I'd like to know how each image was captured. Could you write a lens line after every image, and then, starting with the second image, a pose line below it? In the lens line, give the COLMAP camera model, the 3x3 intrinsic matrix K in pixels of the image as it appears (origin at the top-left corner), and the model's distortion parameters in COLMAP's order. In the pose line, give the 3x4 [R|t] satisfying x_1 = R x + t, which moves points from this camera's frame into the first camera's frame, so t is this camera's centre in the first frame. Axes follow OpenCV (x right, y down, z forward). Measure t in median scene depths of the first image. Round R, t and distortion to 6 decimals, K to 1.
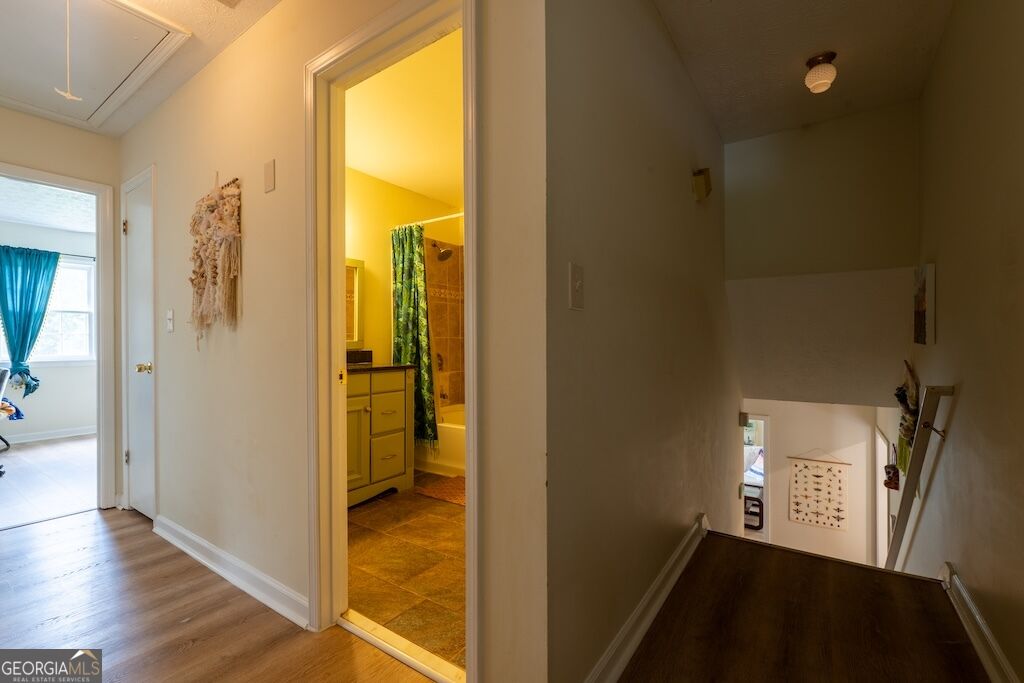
lens RADIAL K [[448.5, 0, 507.6], [0, 448.5, 341.3], [0, 0, 1]] dist [0.000728, -0.001070]
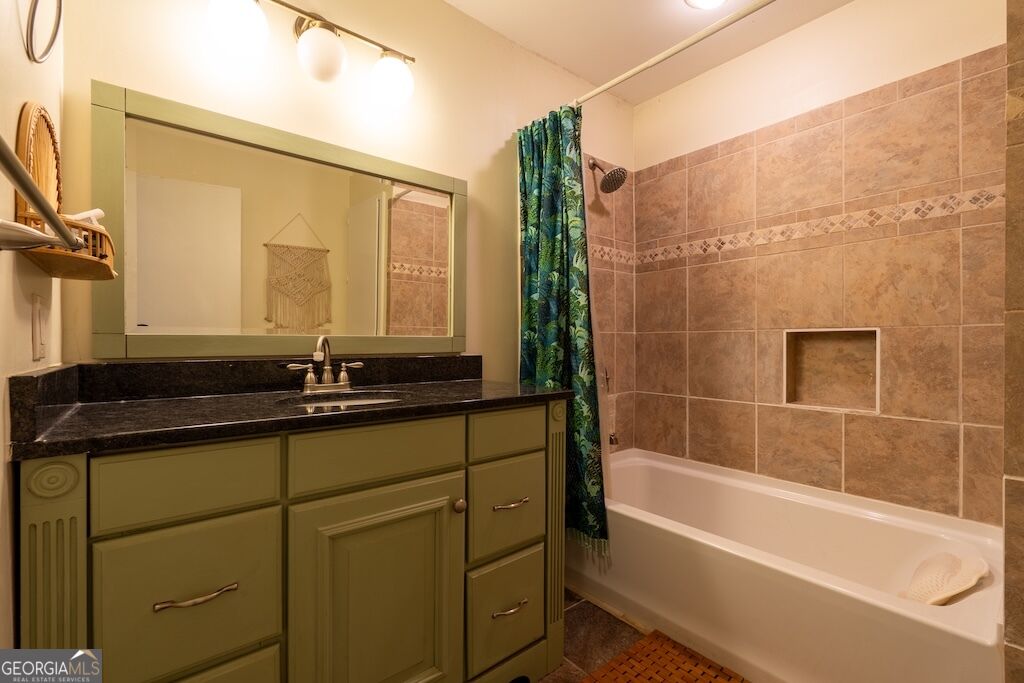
lens RADIAL K [[448.5, 0, 511.4], [0, 448.5, 340.1], [0, 0, 1]] dist [0.000728, -0.001070]
pose [[0.962635, 0.004067, -0.270771, -0.124751], [-0.003095, 0.999987, 0.004015, 0.000469], [0.270784, -0.003027, 0.962635, 0.495879]]
